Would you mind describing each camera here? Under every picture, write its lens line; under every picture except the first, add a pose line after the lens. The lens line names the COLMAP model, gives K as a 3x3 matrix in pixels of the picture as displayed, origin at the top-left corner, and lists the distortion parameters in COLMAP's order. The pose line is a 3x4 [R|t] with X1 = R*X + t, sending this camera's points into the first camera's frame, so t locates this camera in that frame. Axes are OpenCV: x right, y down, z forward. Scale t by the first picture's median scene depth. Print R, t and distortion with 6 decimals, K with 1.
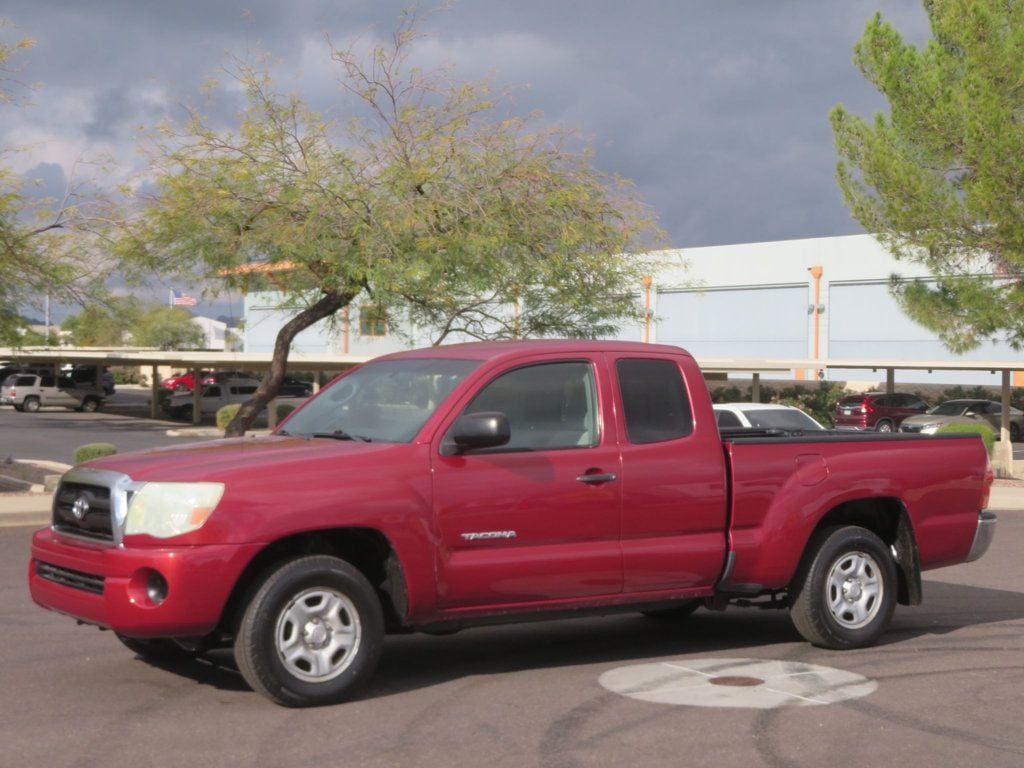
lens RADIAL K [[1804.4, 0, 512.0], [0, 1804.4, 384.0], [0, 0, 1]] dist [-0.004489, 0.143659]
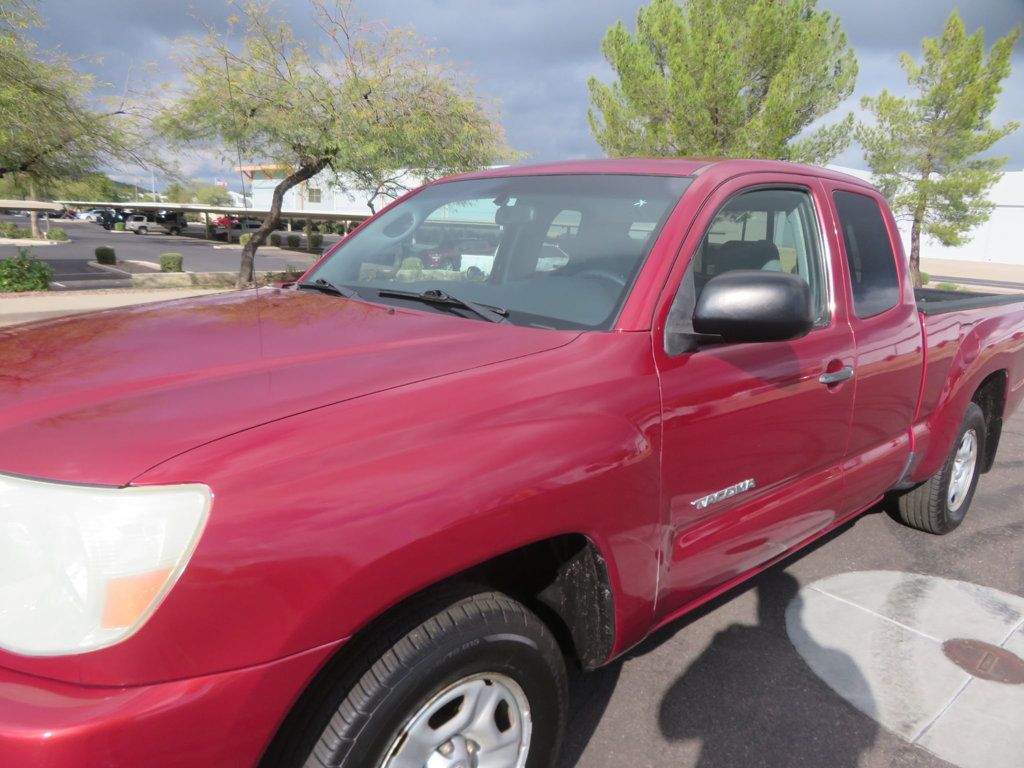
lens RADIAL K [[722.1, 0, 524.7], [0, 722.1, 378.3], [0, 0, 1]] dist [-0.031937, 0.003565]
pose [[0.978247, -0.011422, 0.207130, -0.036197], [-0.030609, 0.979606, 0.198581, 0.002068], [-0.205174, -0.200601, 0.957947, 0.243211]]
